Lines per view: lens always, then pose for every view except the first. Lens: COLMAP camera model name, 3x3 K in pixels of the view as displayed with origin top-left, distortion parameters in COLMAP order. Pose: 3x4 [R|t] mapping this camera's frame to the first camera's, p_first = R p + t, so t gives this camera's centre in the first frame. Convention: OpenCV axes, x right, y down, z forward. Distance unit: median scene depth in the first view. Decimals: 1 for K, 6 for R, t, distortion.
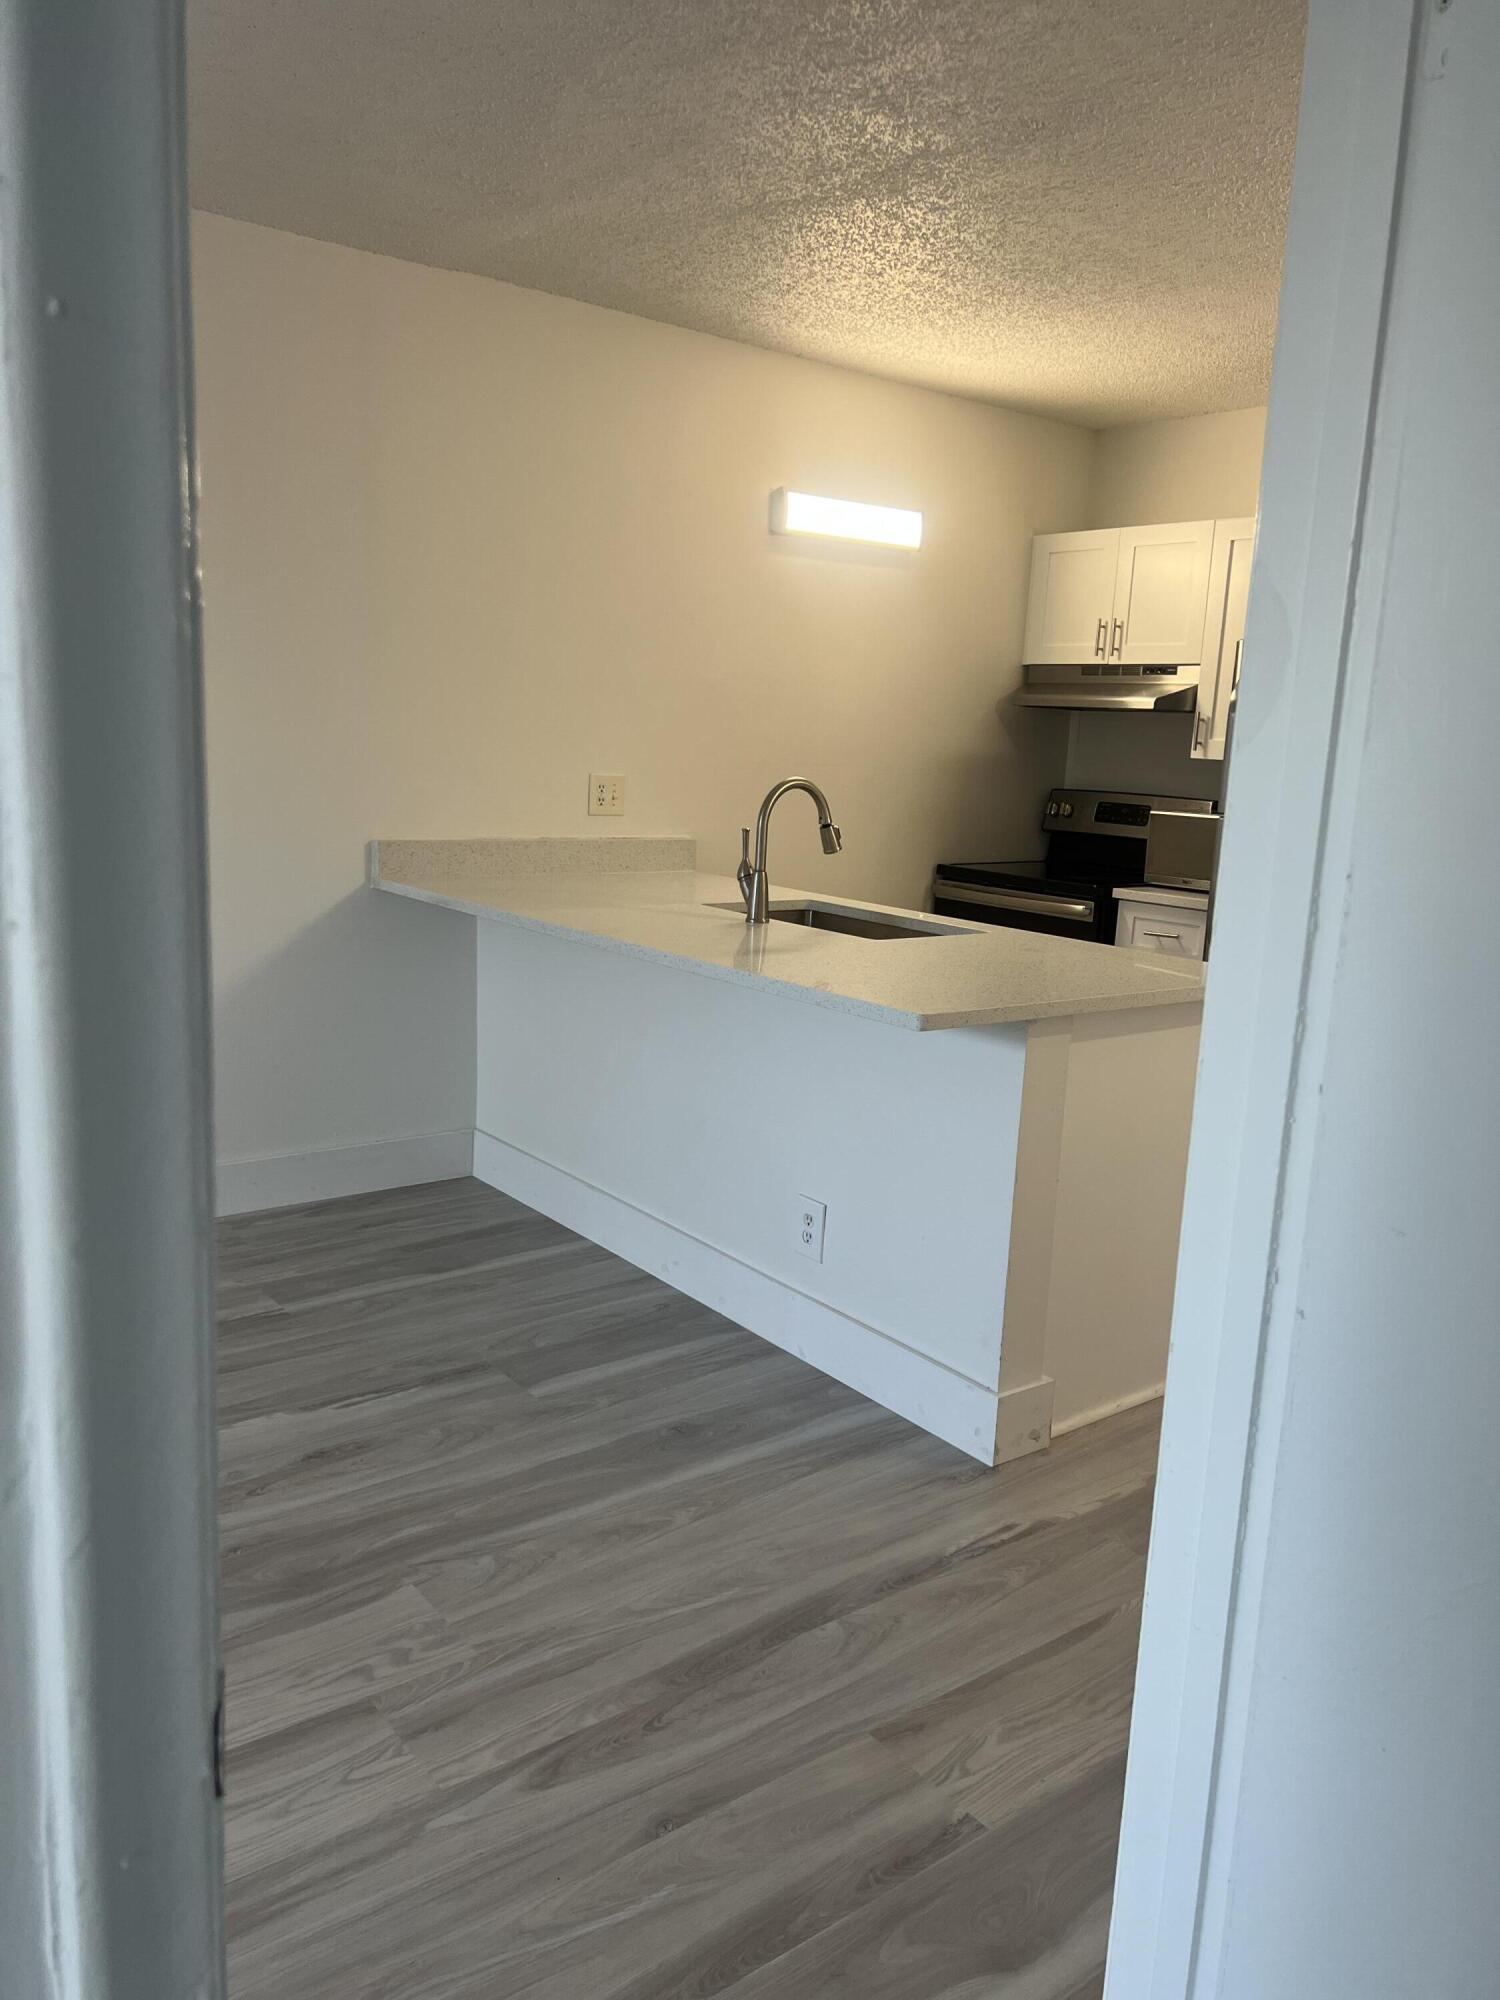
lens RADIAL K [[1502.4, 0, 744.4], [0, 1502.4, 1002.5], [0, 0, 1]] dist [0.080230, -0.109087]
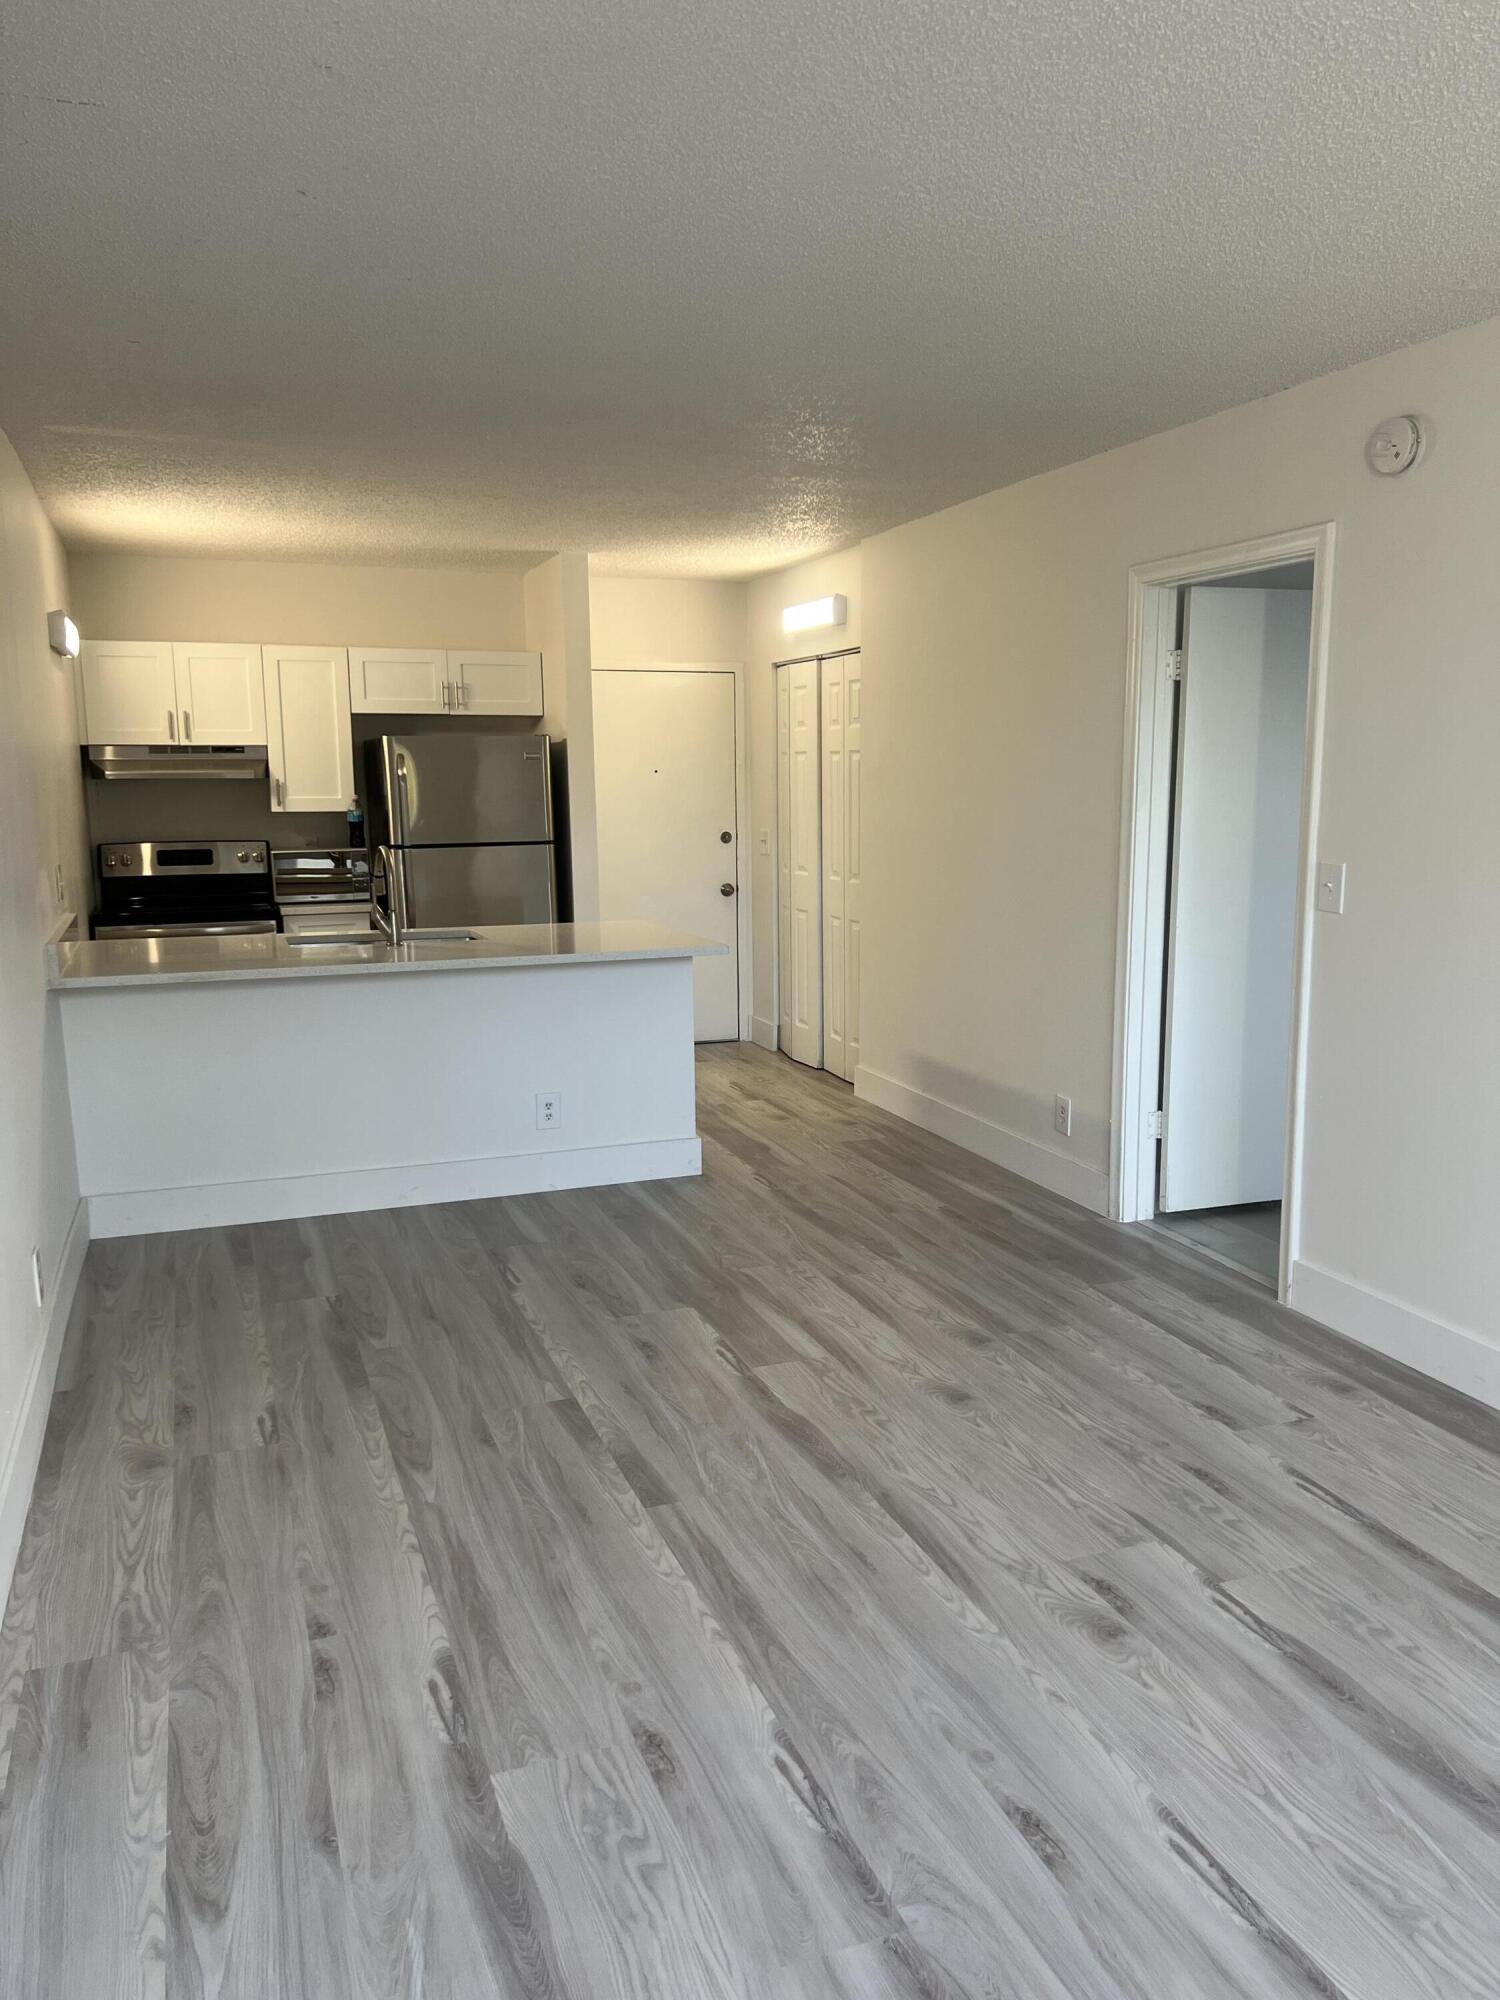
lens RADIAL K [[1502.4, 0, 744.4], [0, 1502.4, 1002.5], [0, 0, 1]] dist [0.080230, -0.109087]
pose [[0.296790, -0.194263, 0.934975, -0.963951], [0.196566, 0.970551, 0.139259, -0.103538], [-0.934493, 0.142454, 0.326235, 0.162911]]
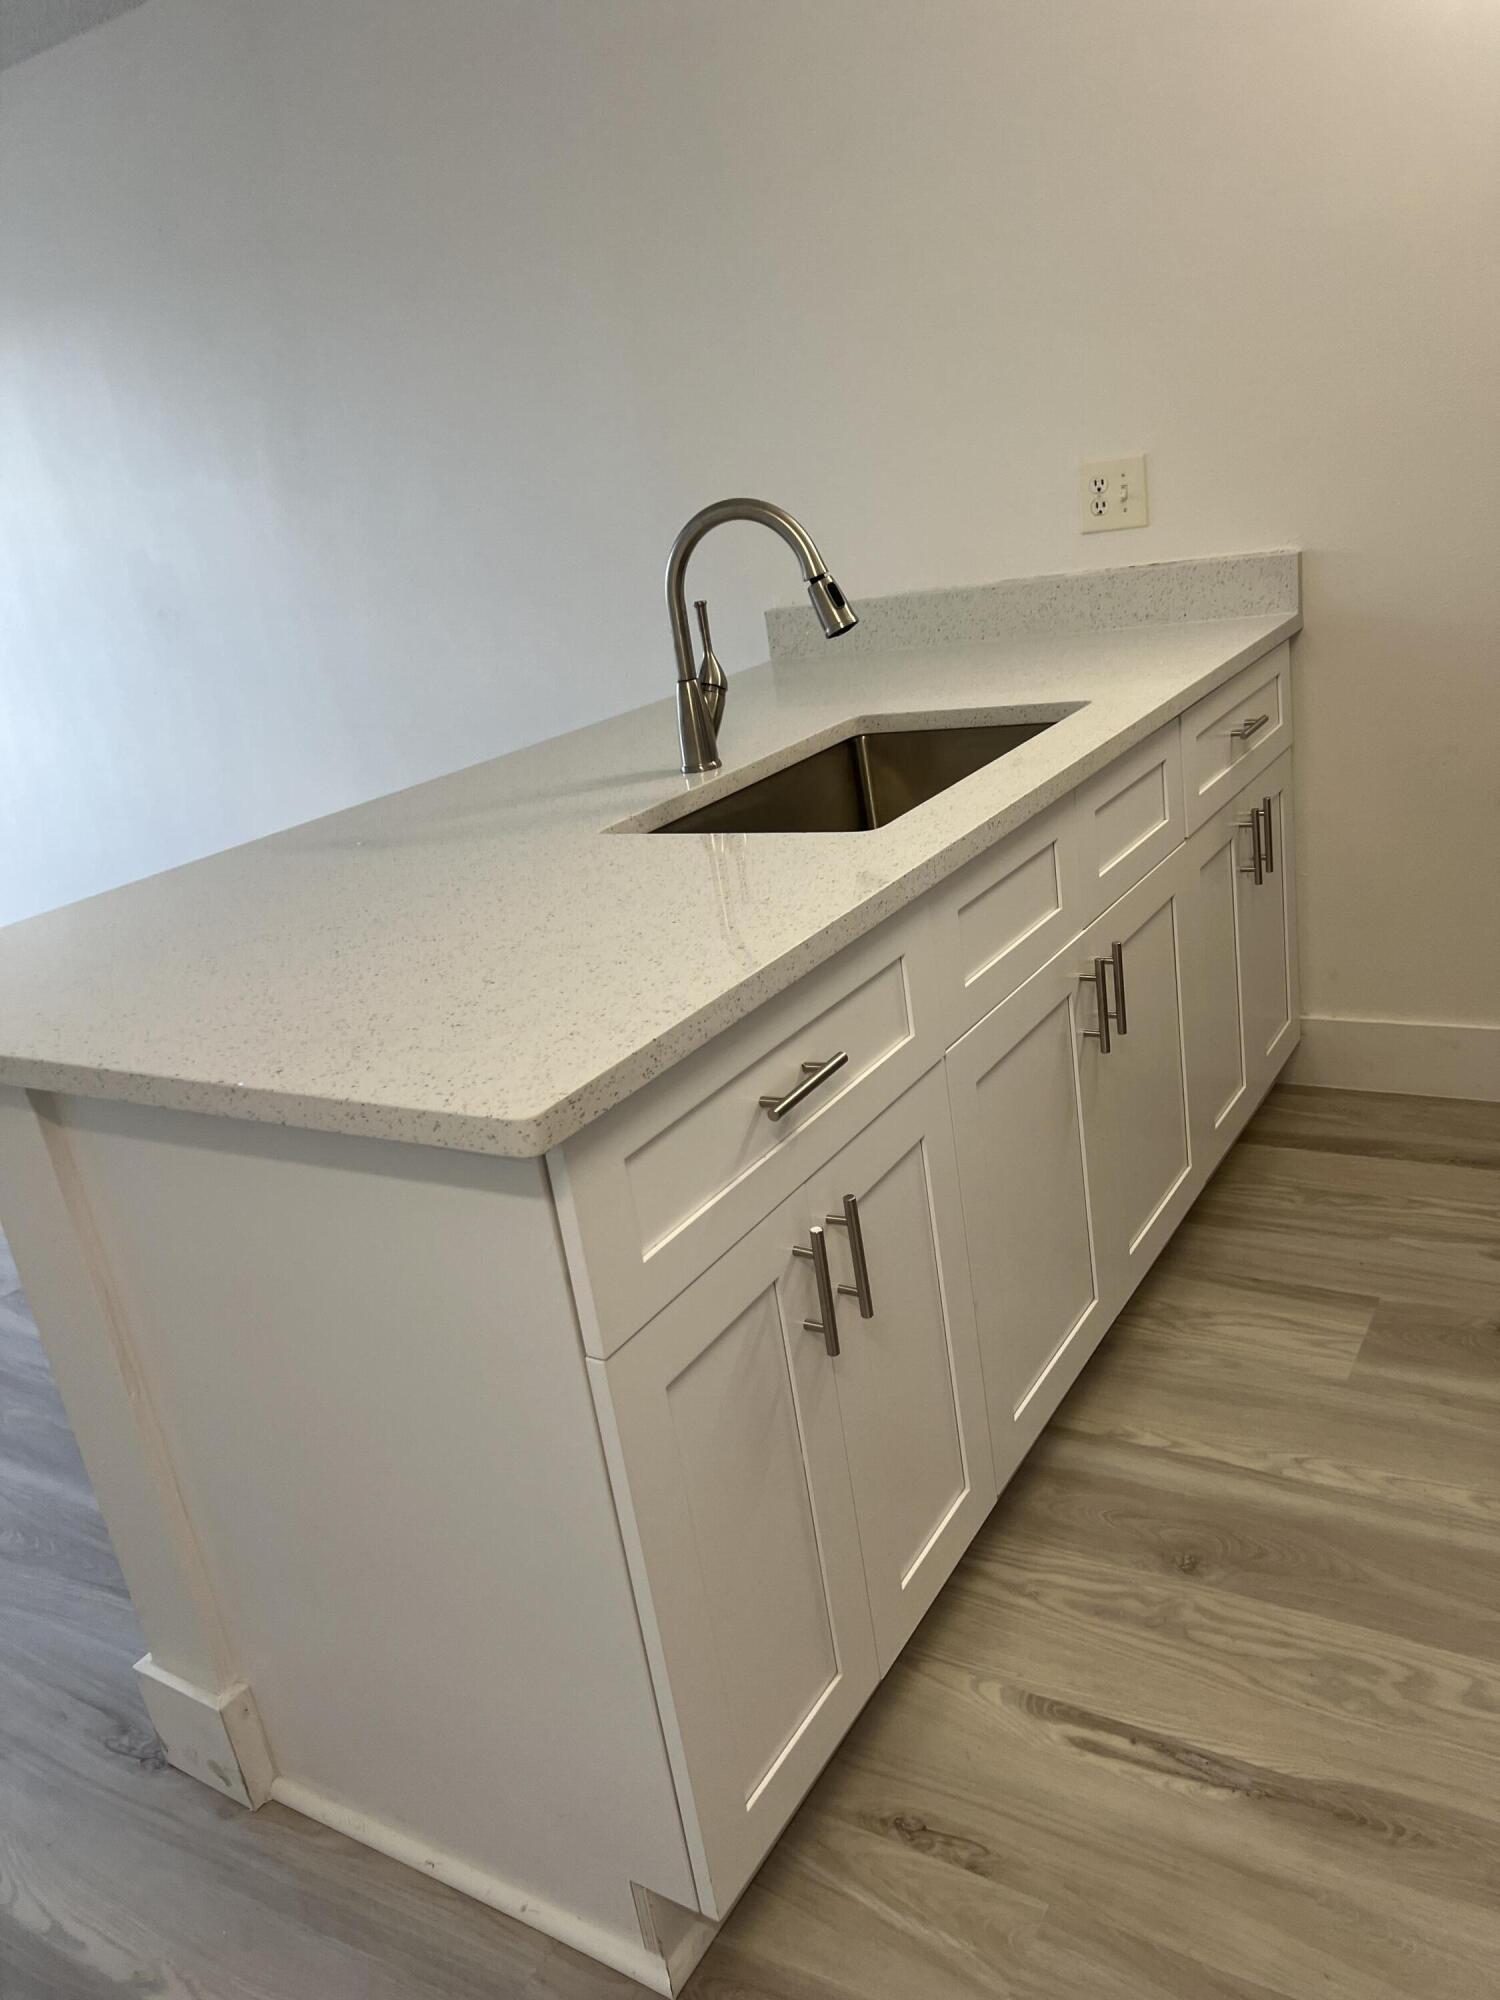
lens RADIAL K [[1502.4, 0, 744.4], [0, 1502.4, 1002.5], [0, 0, 1]] dist [0.080230, -0.109087]
pose [[0.334104, 0.214357, -0.917837, 0.434524], [-0.002876, 0.974023, 0.226432, -0.073983], [0.942532, -0.073012, 0.326042, 0.619809]]
